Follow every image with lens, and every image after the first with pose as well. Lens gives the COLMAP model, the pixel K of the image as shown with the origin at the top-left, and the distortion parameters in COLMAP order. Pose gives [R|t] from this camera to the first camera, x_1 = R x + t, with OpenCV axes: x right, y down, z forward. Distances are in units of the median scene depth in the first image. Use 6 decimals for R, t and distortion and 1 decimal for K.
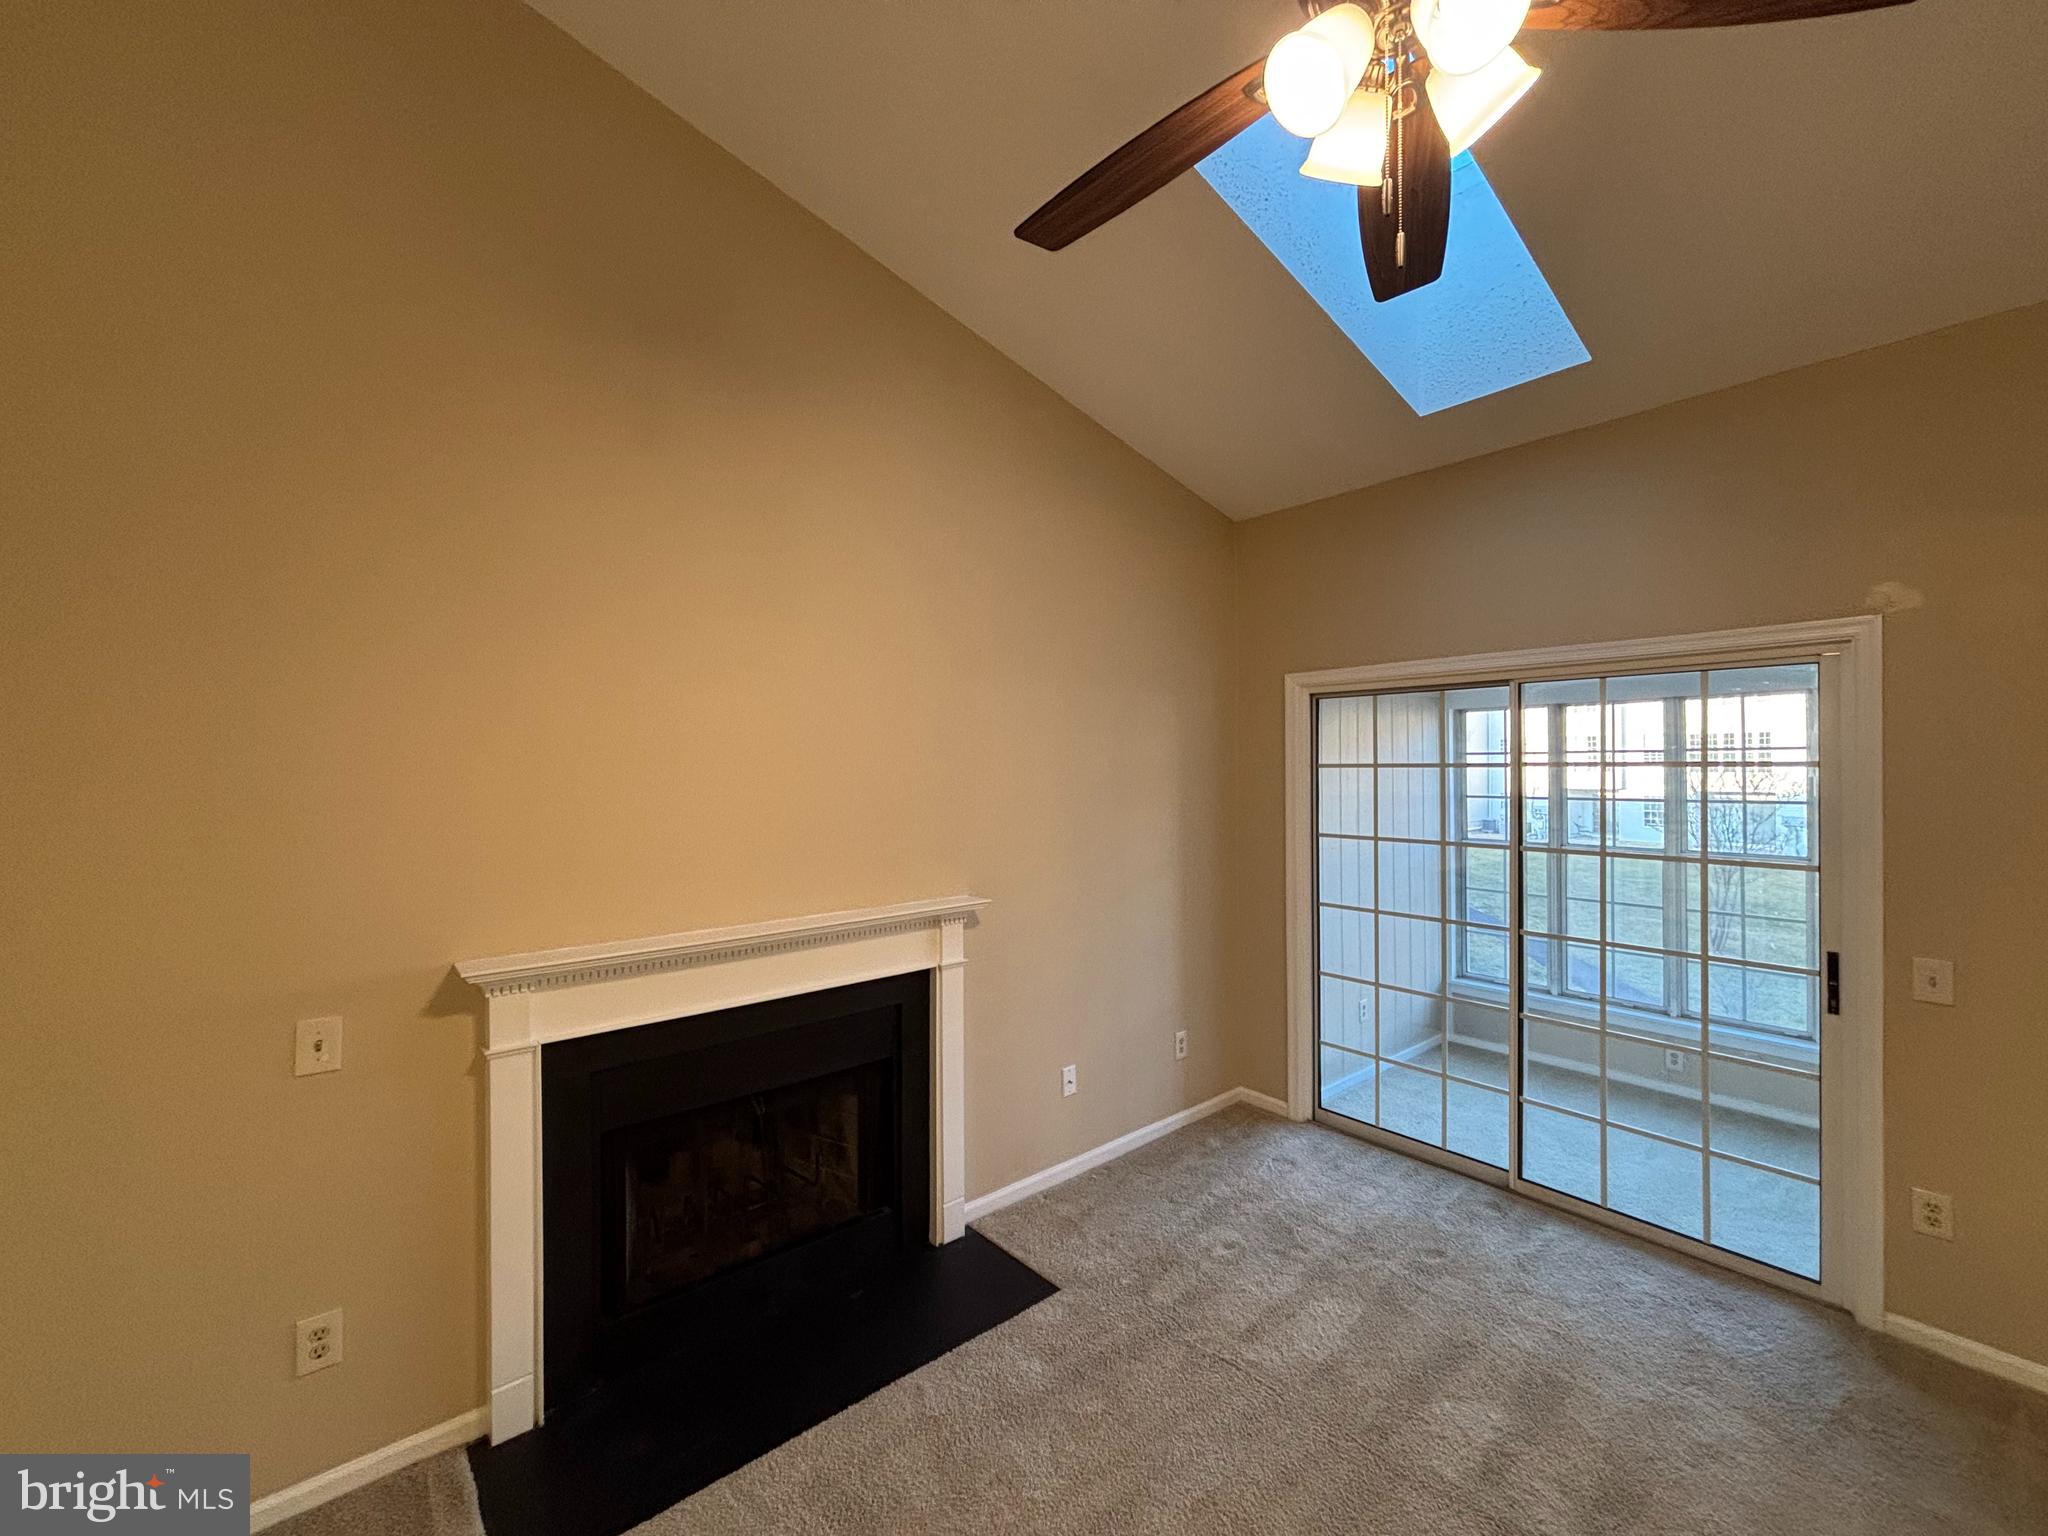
lens RADIAL K [[834.0, 0, 1019.9], [0, 834.0, 761.5], [0, 0, 1]] dist [-0.000251, 0.000166]
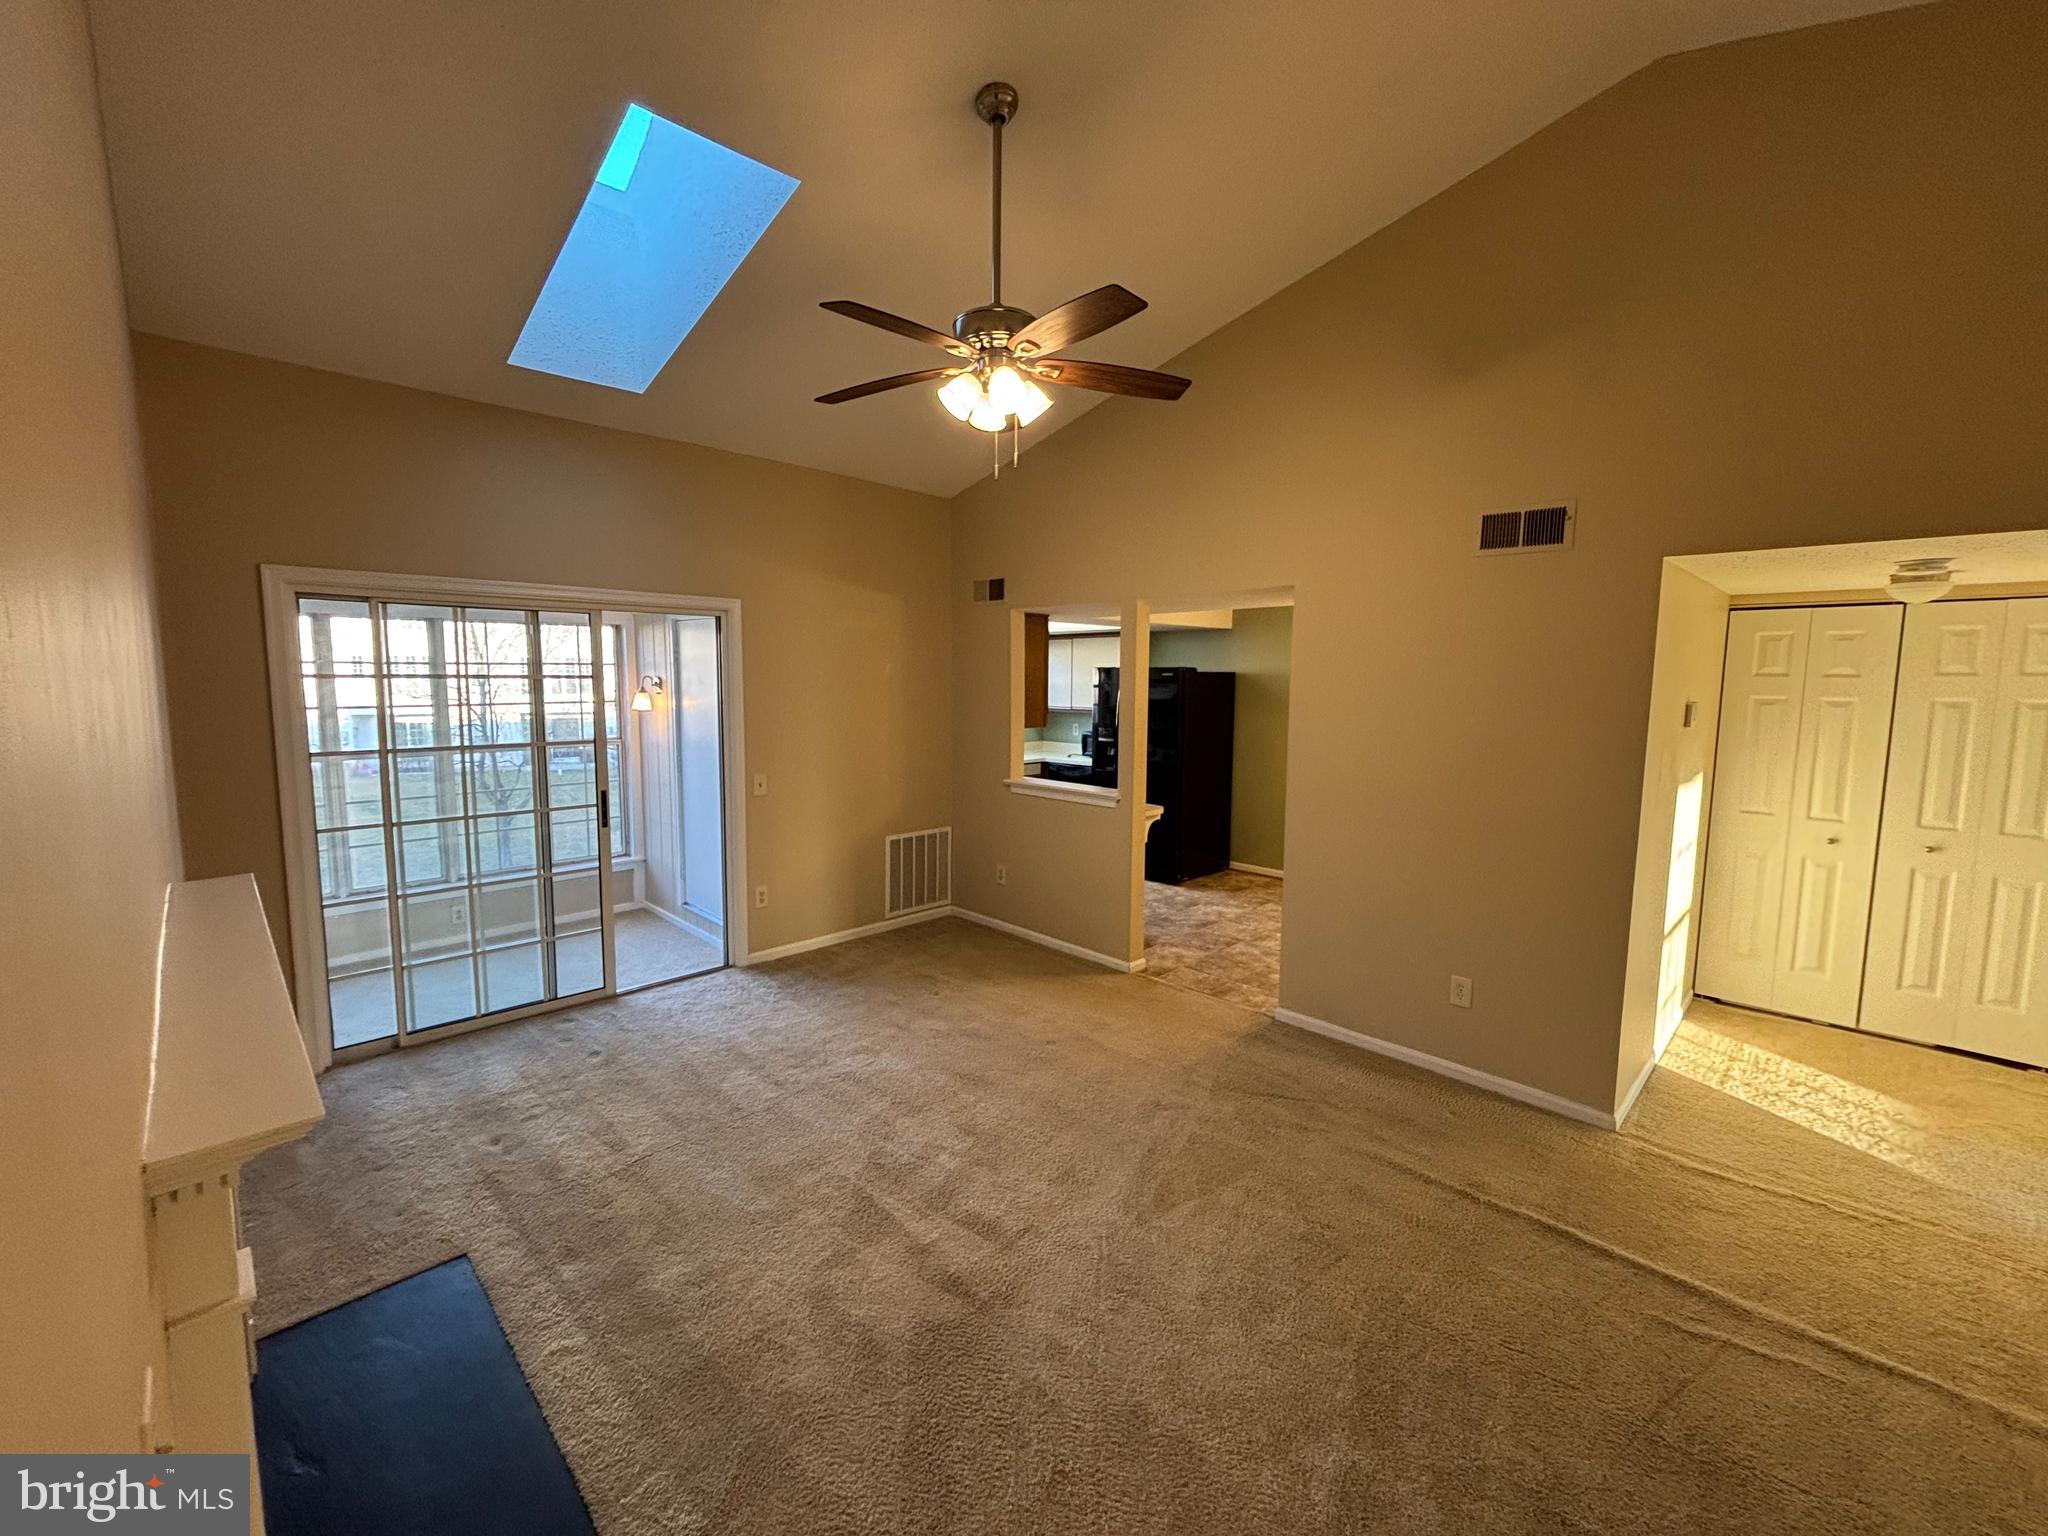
lens RADIAL K [[834.0, 0, 1019.9], [0, 834.0, 761.5], [0, 0, 1]] dist [-0.000251, 0.000166]
pose [[-0.079096, -0.097243, 0.992113, -0.742678], [-0.006353, 0.995260, 0.097045, 0.005735], [-0.996847, 0.001373, -0.079339, 0.409952]]
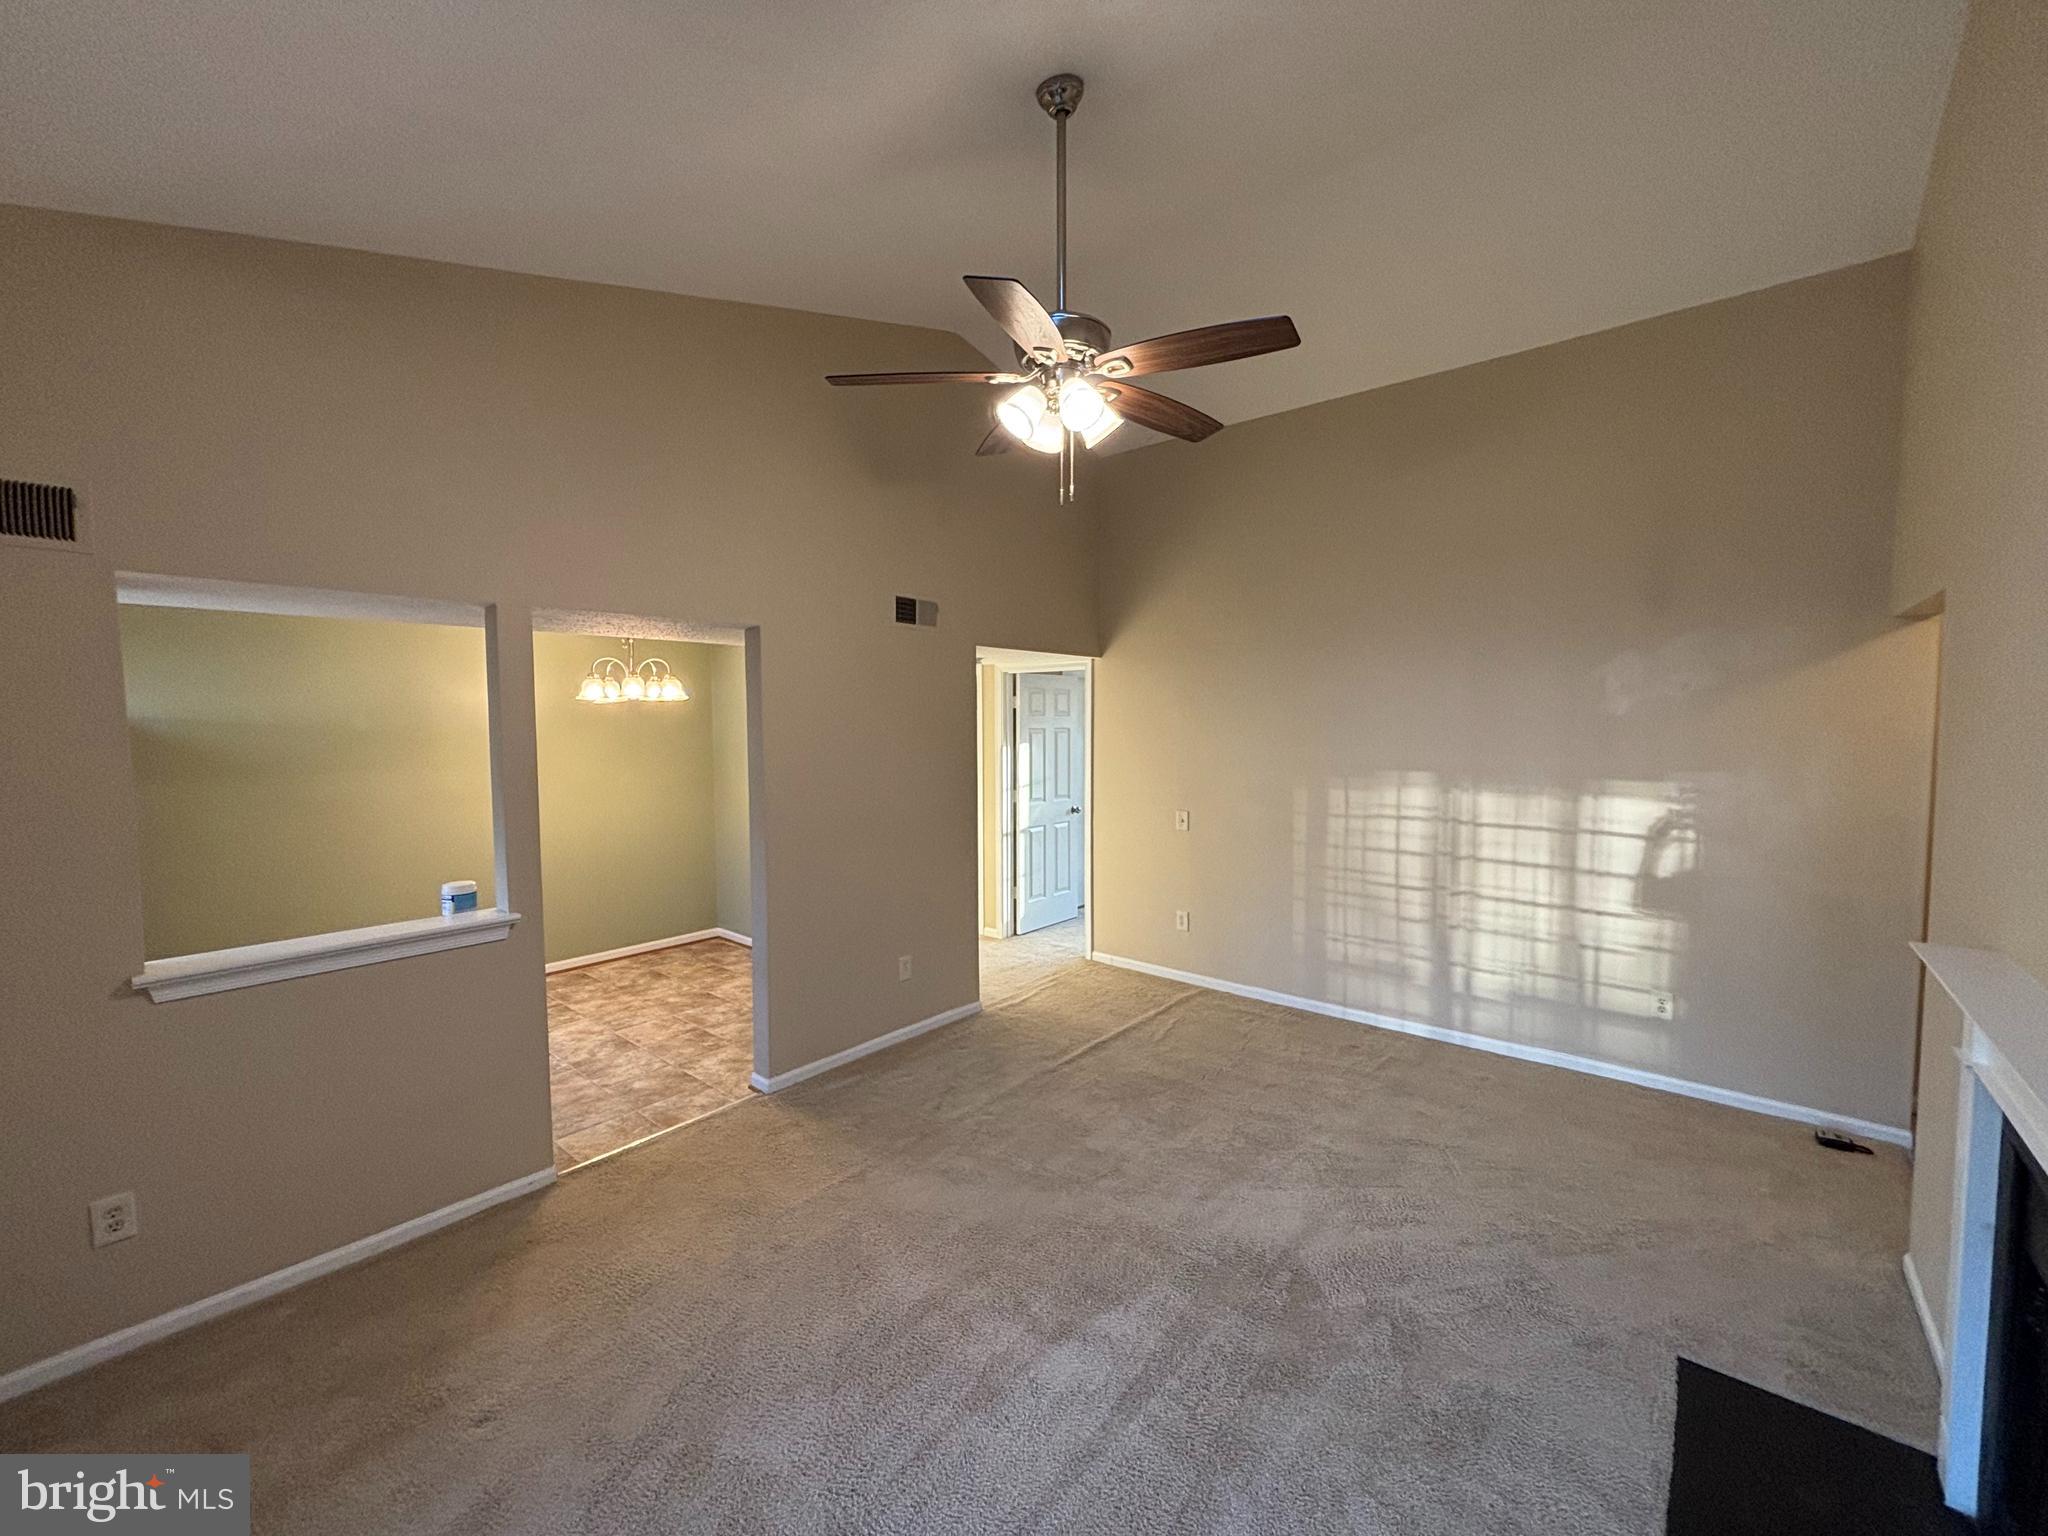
lens RADIAL K [[834.0, 0, 1019.9], [0, 834.0, 761.5], [0, 0, 1]] dist [-0.000251, 0.000166]
pose [[-0.988022, 0.009706, -0.154008, 0.330981], [0.002948, 0.999025, 0.044052, 0.007784], [0.154286, 0.043070, -0.987087, 1.165689]]
